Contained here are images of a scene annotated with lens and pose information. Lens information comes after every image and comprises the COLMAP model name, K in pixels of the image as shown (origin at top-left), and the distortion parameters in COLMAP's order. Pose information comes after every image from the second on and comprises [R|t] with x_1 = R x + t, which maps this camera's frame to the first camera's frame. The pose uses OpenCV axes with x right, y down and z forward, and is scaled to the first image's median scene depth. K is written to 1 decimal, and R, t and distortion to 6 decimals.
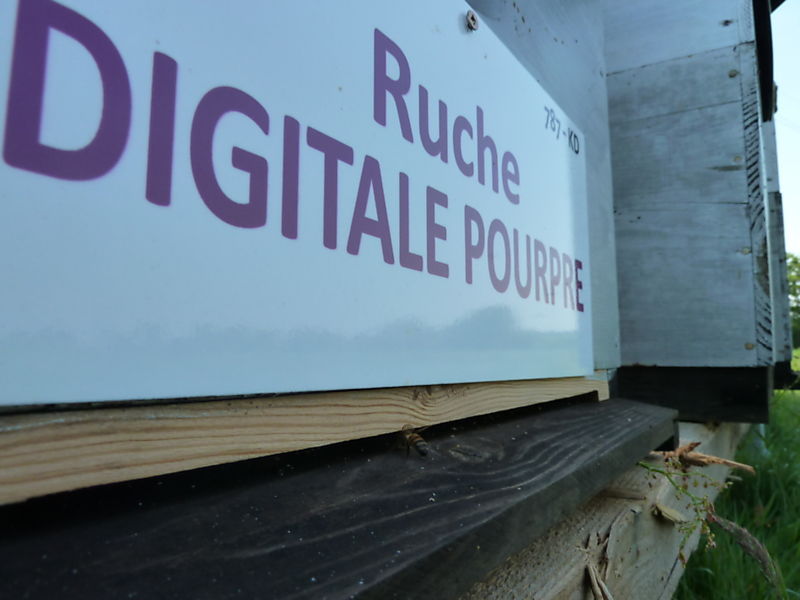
lens RADIAL K [[596.6, 0, 400.7], [0, 596.6, 297.2], [0, 0, 1]] dist [-0.039667, 0.011252]
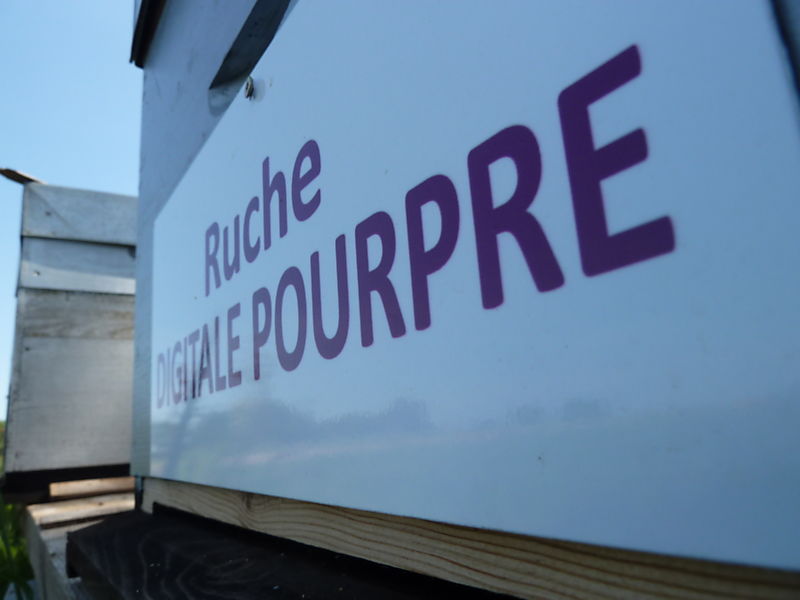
lens RADIAL K [[596.6, 0, 402.1], [0, 596.6, 296.7], [0, 0, 1]] dist [-0.039667, 0.011252]
pose [[-0.409422, -0.165022, -0.897297, 0.773689], [0.173792, 0.951390, -0.254268, 0.112575], [0.895640, -0.260046, -0.360840, 1.421332]]
